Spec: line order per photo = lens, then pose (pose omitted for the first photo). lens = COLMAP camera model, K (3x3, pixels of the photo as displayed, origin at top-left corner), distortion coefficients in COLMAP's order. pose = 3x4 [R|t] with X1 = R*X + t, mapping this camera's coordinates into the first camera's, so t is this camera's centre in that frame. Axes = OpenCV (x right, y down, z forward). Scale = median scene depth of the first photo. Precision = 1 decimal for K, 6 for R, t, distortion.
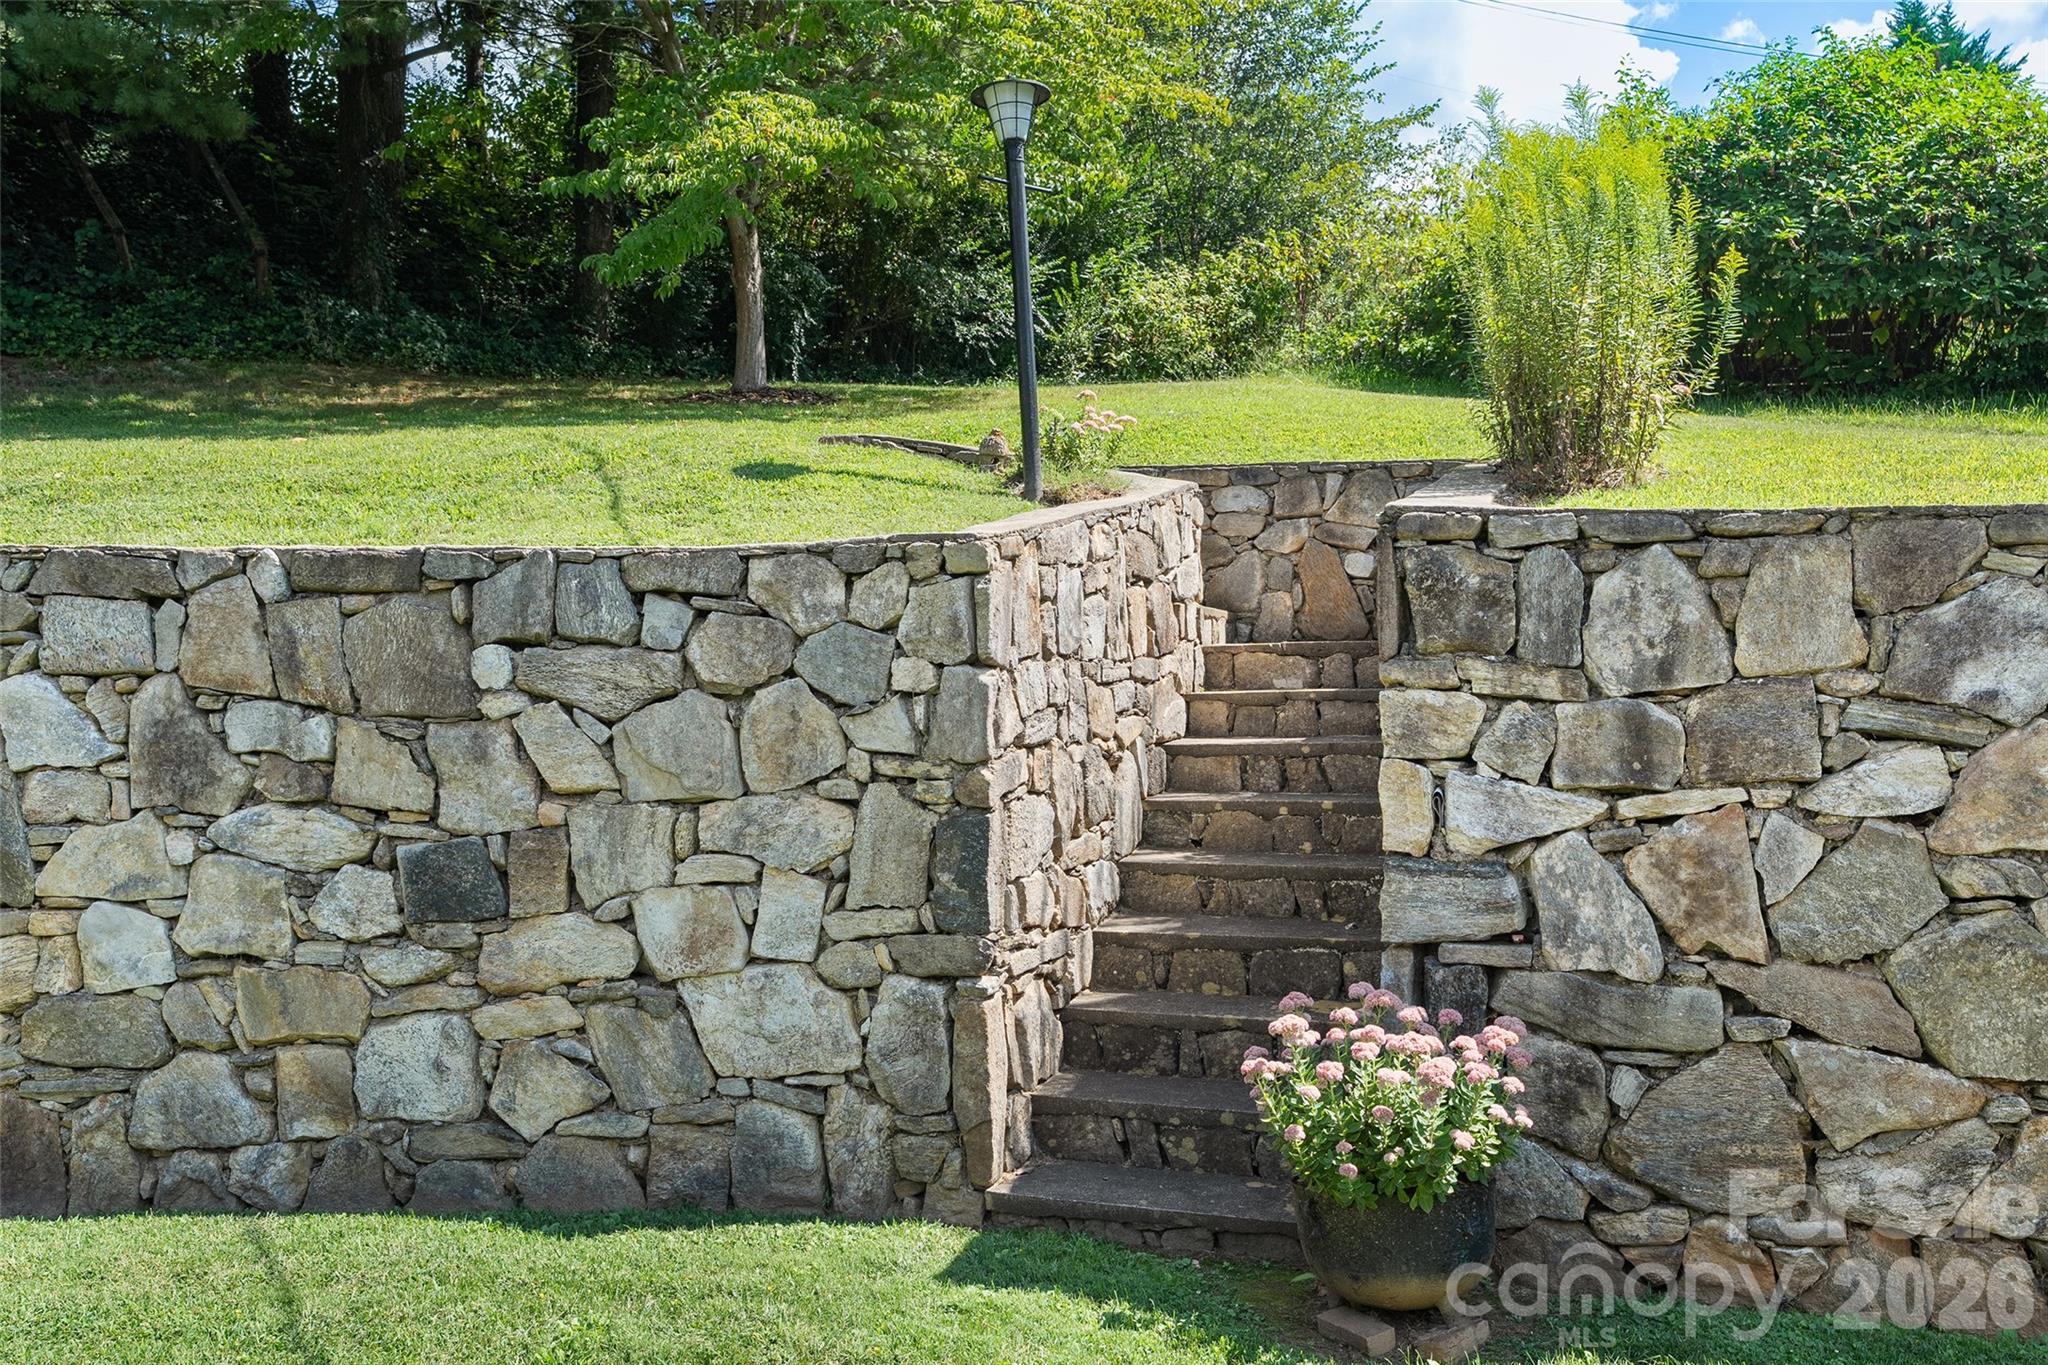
lens RADIAL K [[1555.5, 0, 1024.0], [0, 1555.5, 682.5], [0, 0, 1]] dist [0.004272, 0.002984]
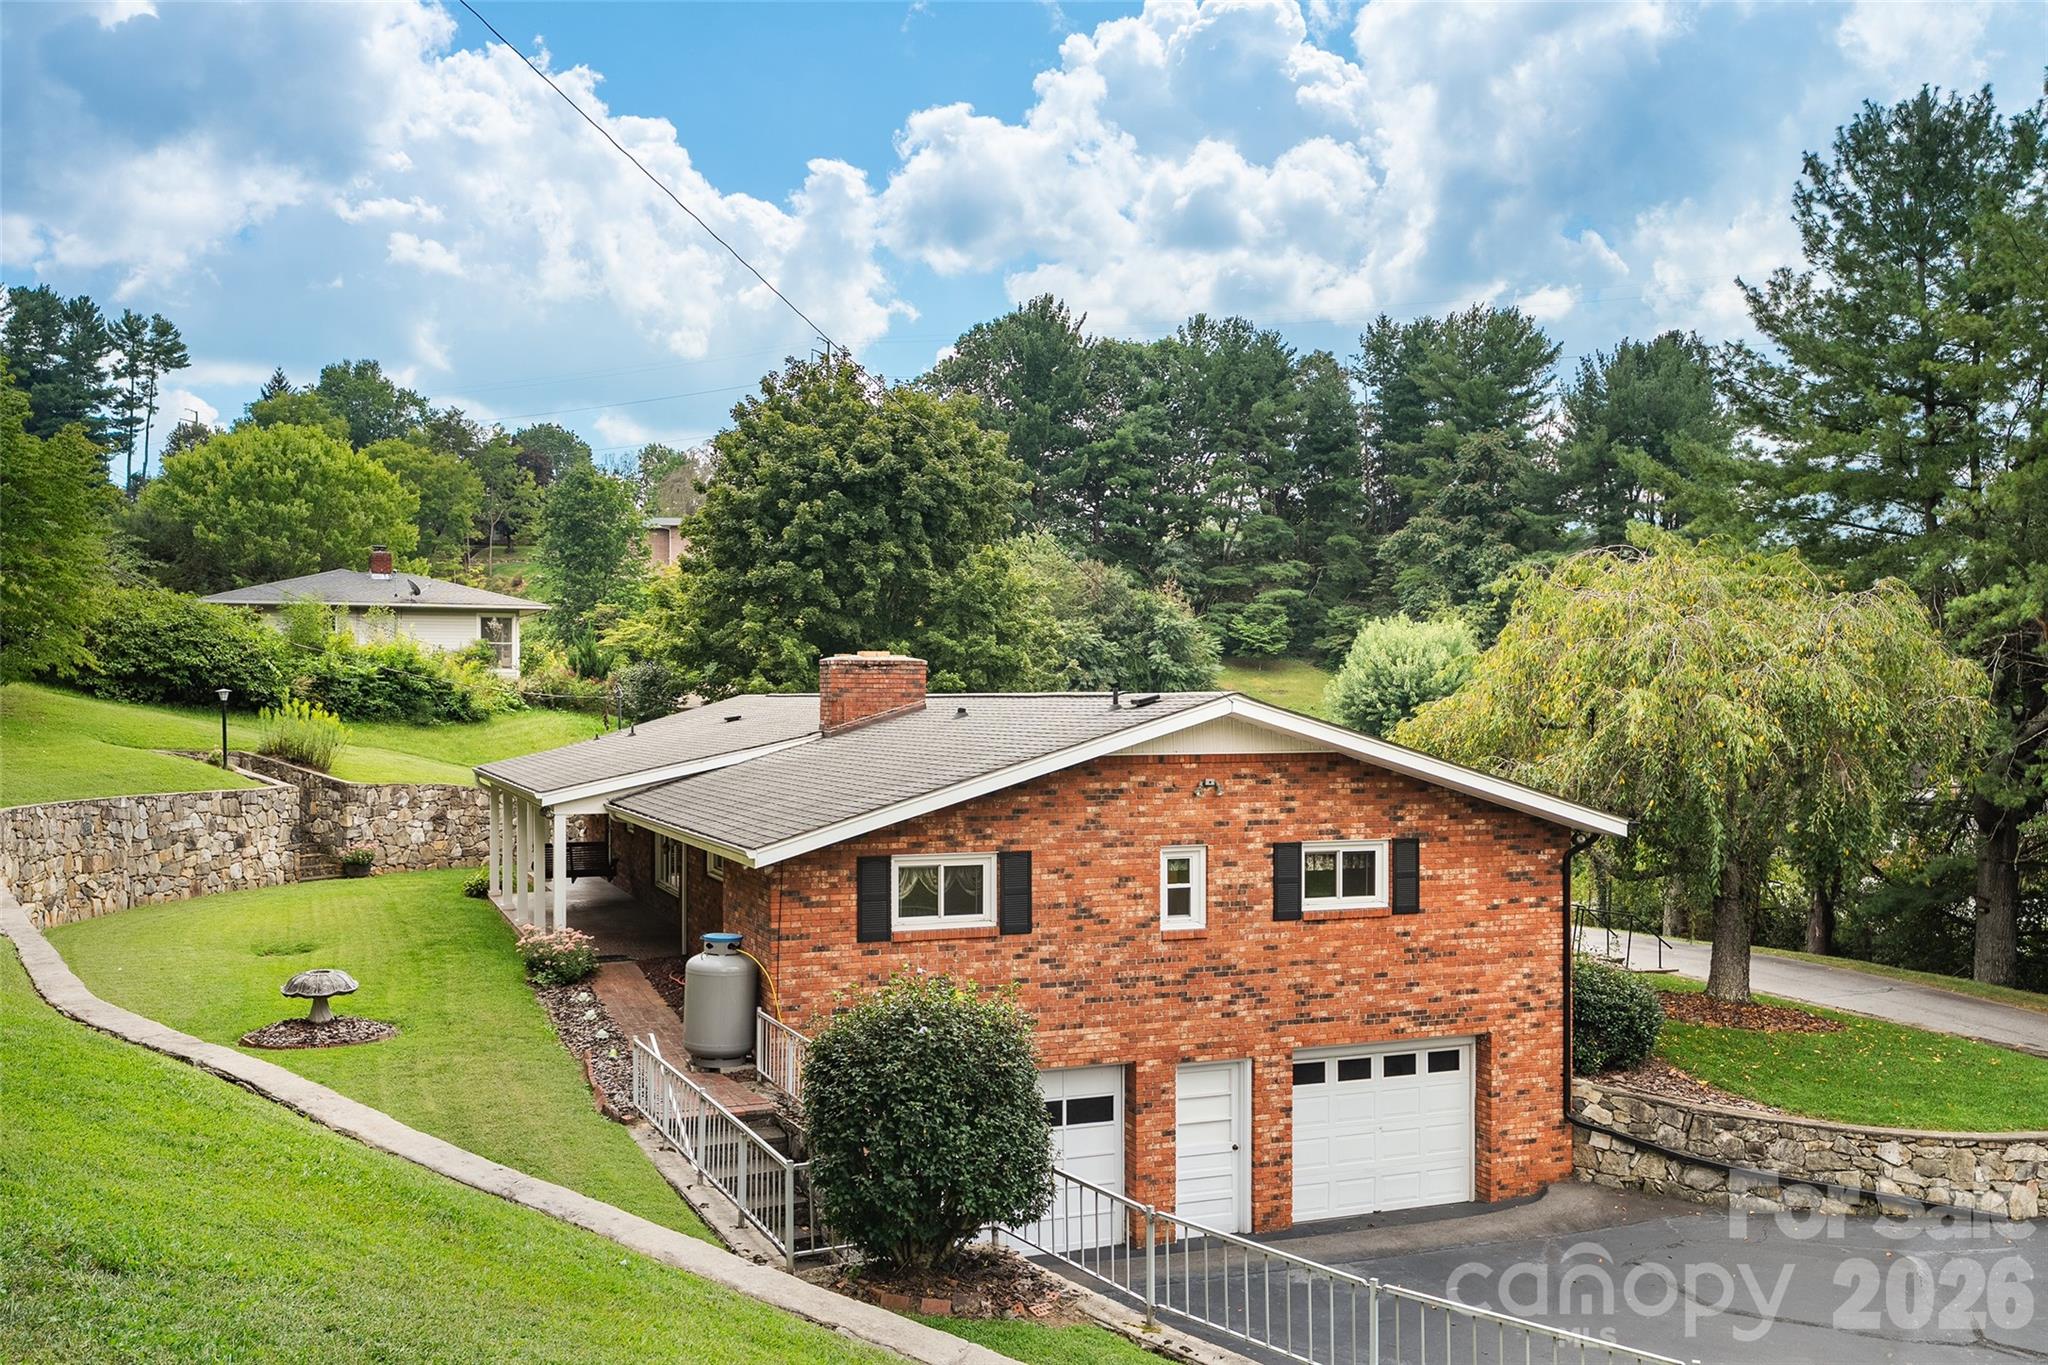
lens RADIAL K [[1791.5, 0, 1024.0], [0, 1791.5, 682.5], [0, 0, 1]] dist [0.008263, 0.003568]
pose [[0.227463, 0.024115, 0.973488, -6.943410], [-0.002282, 0.999704, -0.024231, -0.363657], [-0.973784, 0.003290, 0.227451, -3.903660]]
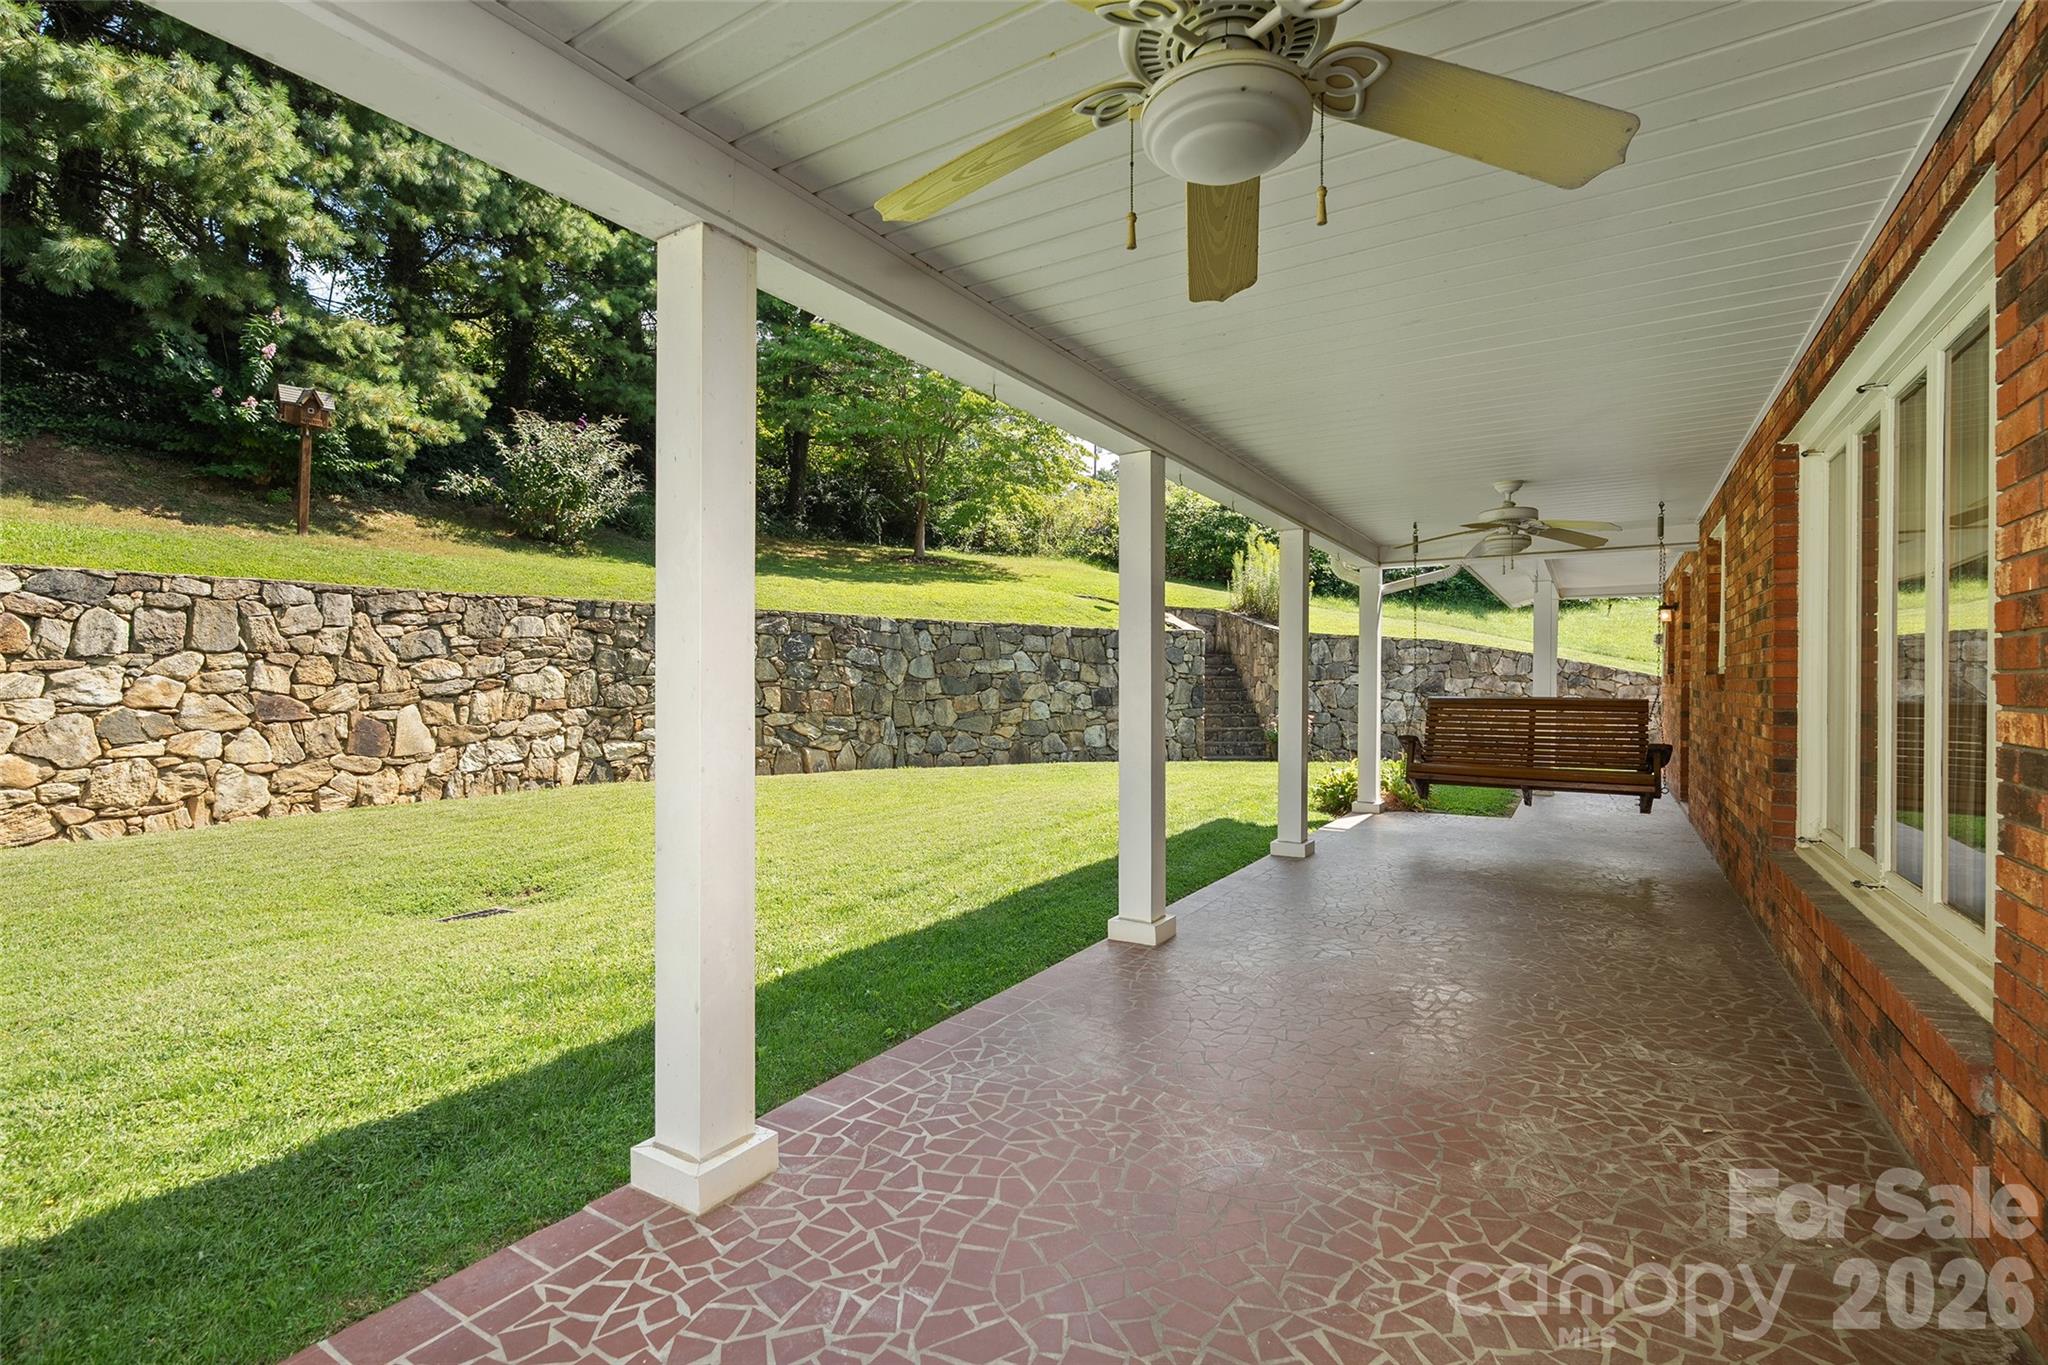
lens RADIAL K [[926.1, 0, 1024.0], [0, 926.1, 682.5], [0, 0, 1]] dist [-0.014011, 0.005768]
pose [[0.922604, 0.023357, 0.385041, -1.693514], [-0.022013, 0.999726, -0.007897, 0.109223], [-0.385121, -0.001190, 0.922865, -1.547776]]
